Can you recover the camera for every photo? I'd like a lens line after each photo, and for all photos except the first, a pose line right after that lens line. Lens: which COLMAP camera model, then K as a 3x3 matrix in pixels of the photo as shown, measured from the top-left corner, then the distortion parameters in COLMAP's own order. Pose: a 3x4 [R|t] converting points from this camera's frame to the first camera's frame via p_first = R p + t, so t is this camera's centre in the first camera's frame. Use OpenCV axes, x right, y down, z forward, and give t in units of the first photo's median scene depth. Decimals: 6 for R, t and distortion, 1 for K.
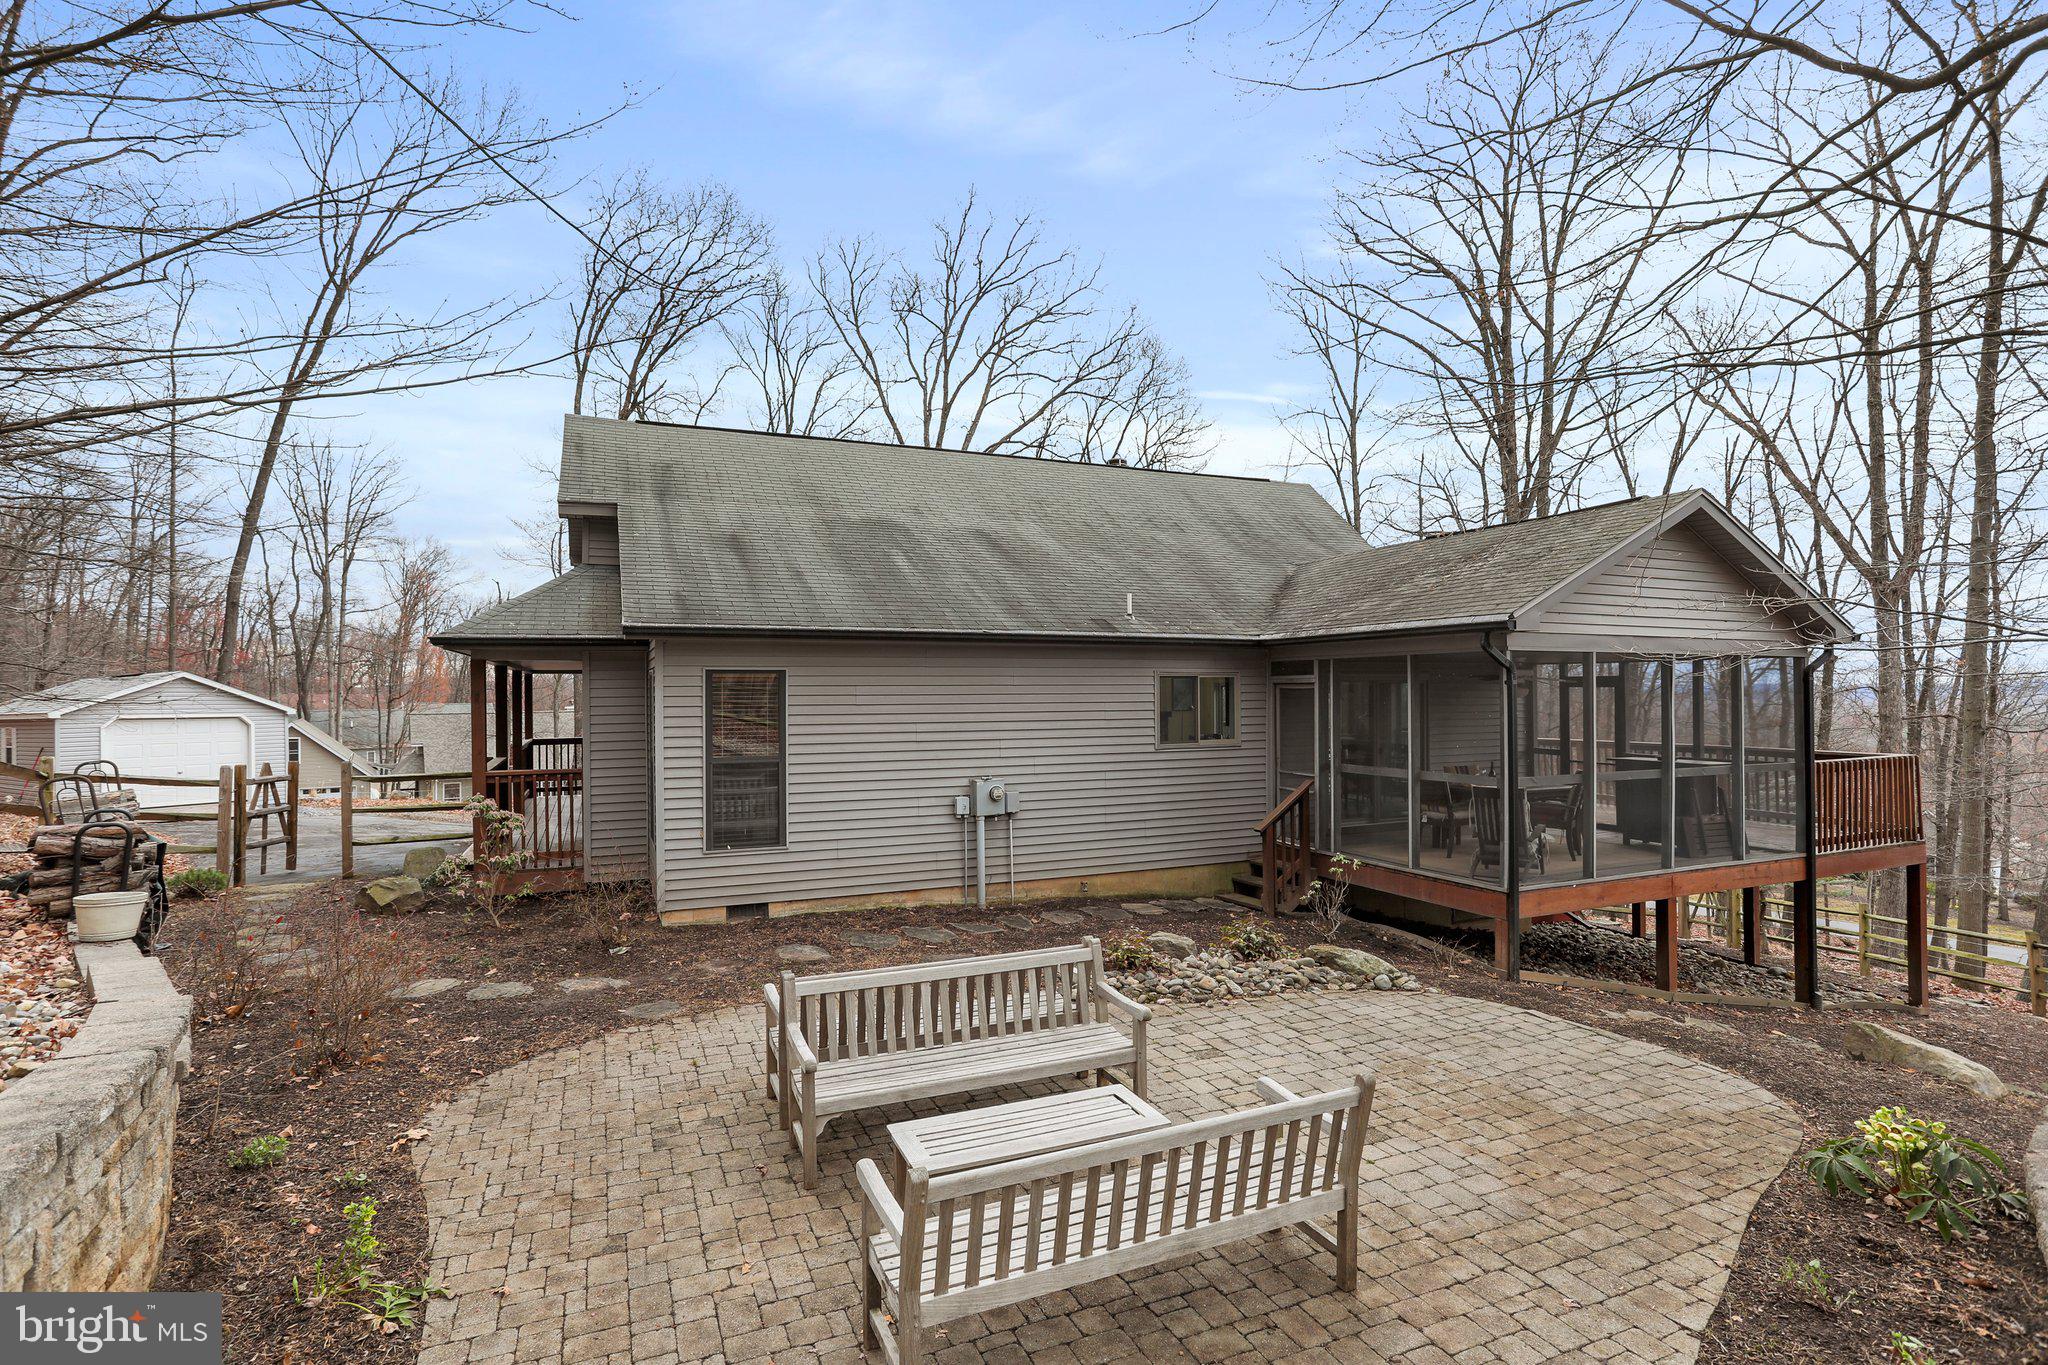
lens RADIAL K [[1005.2, 0, 1017.6], [0, 1005.2, 690.5], [0, 0, 1]] dist [-0.045594, 0.034209]
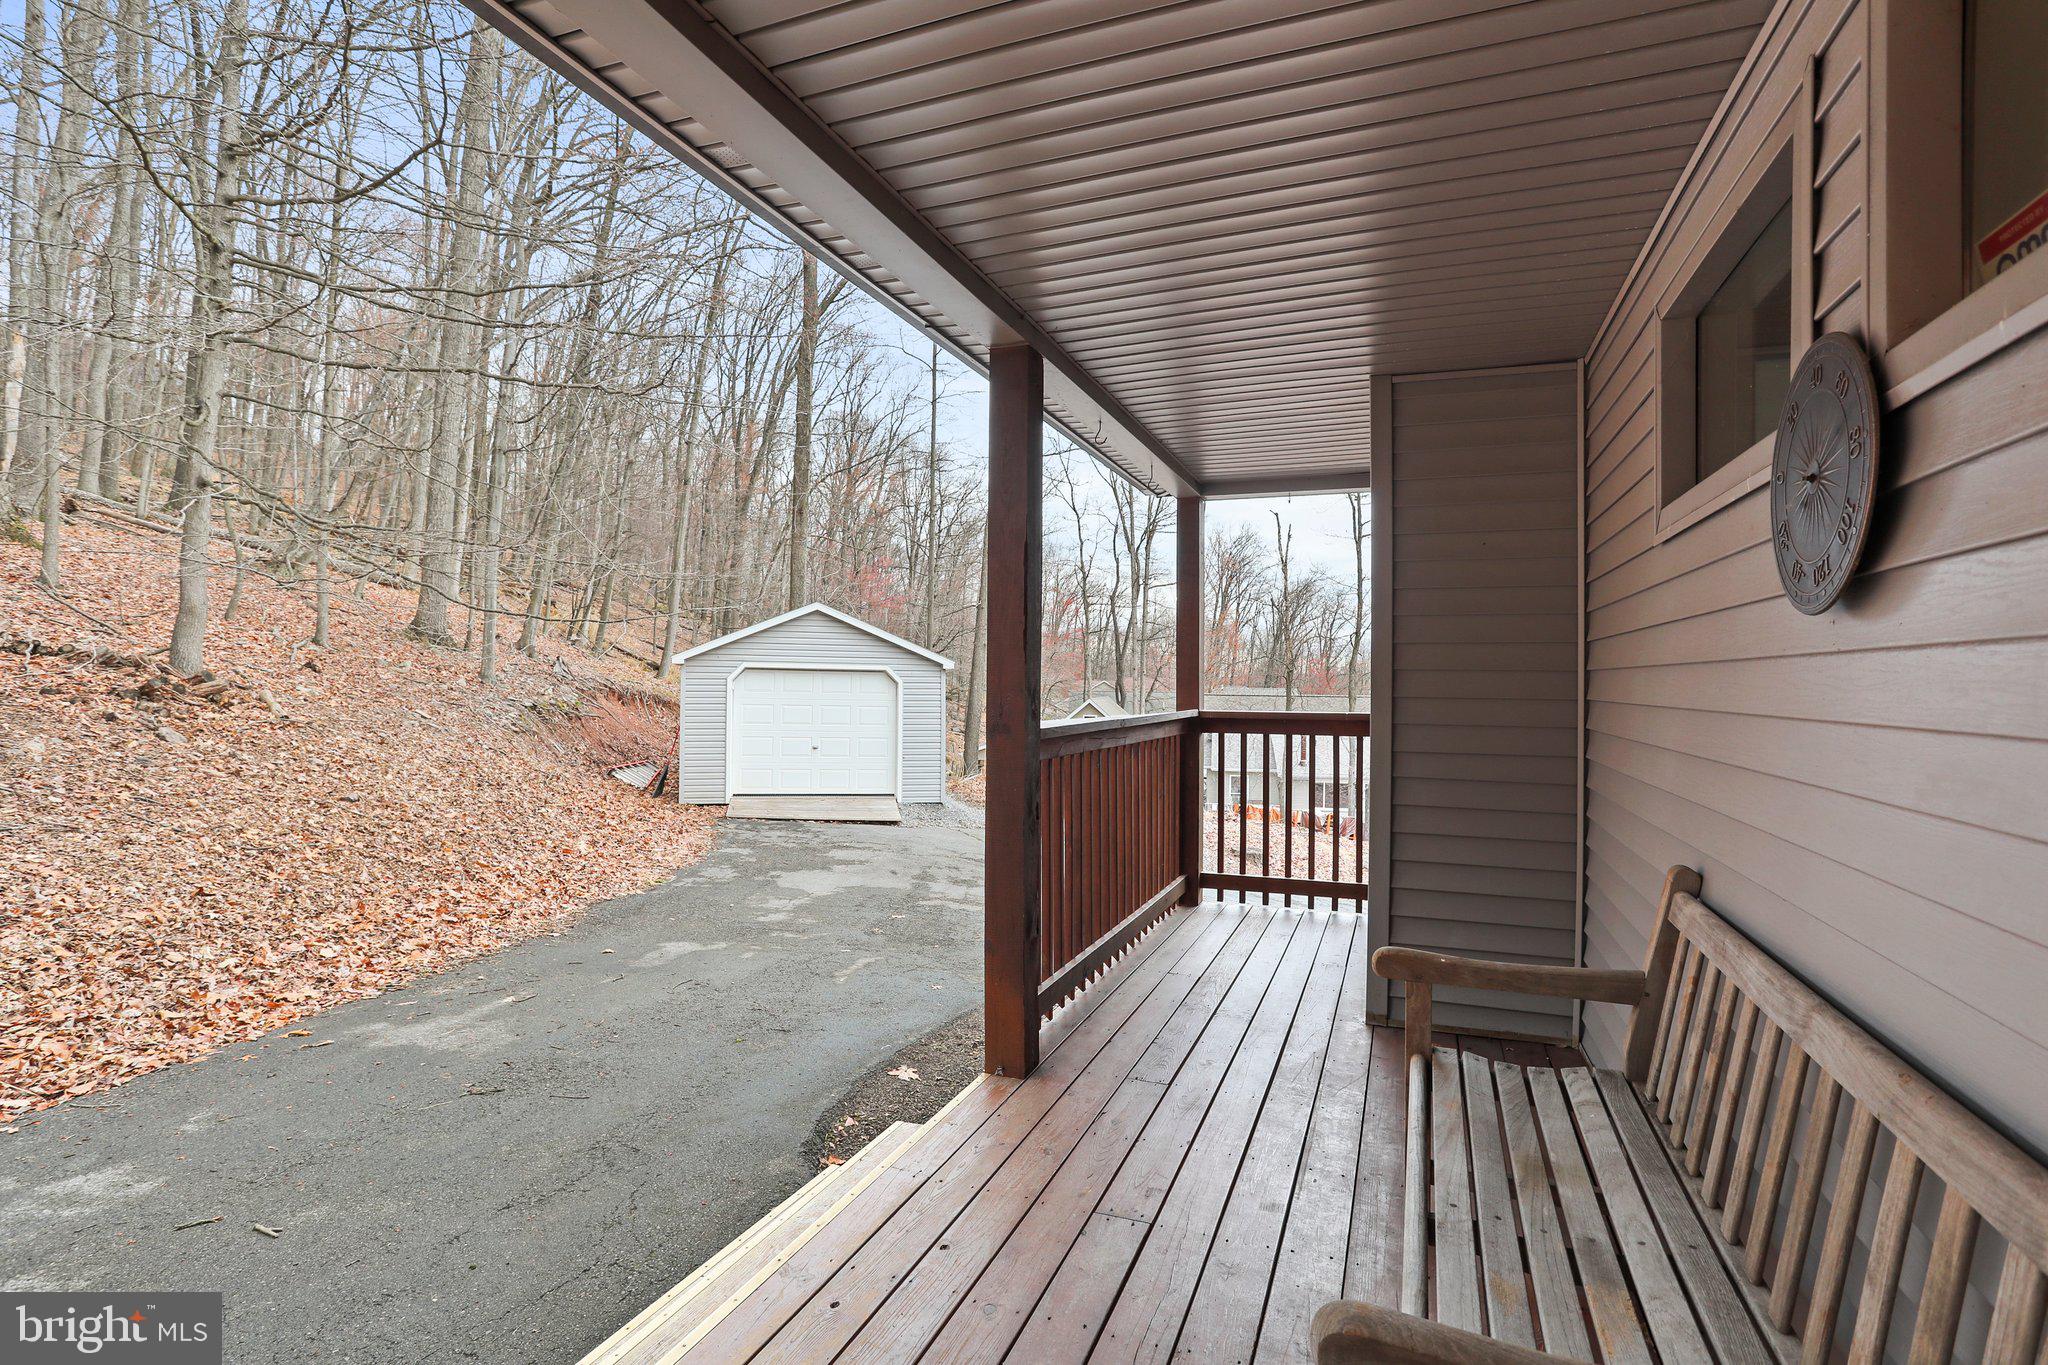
lens RADIAL K [[1005.2, 0, 1017.6], [0, 1005.2, 690.5], [0, 0, 1]] dist [-0.045594, 0.034209]
pose [[0.717083, 0.021369, -0.696660, -0.243035], [-0.018096, 0.999764, 0.012040, 0.031133], [0.696753, 0.003973, 0.717300, 0.581082]]
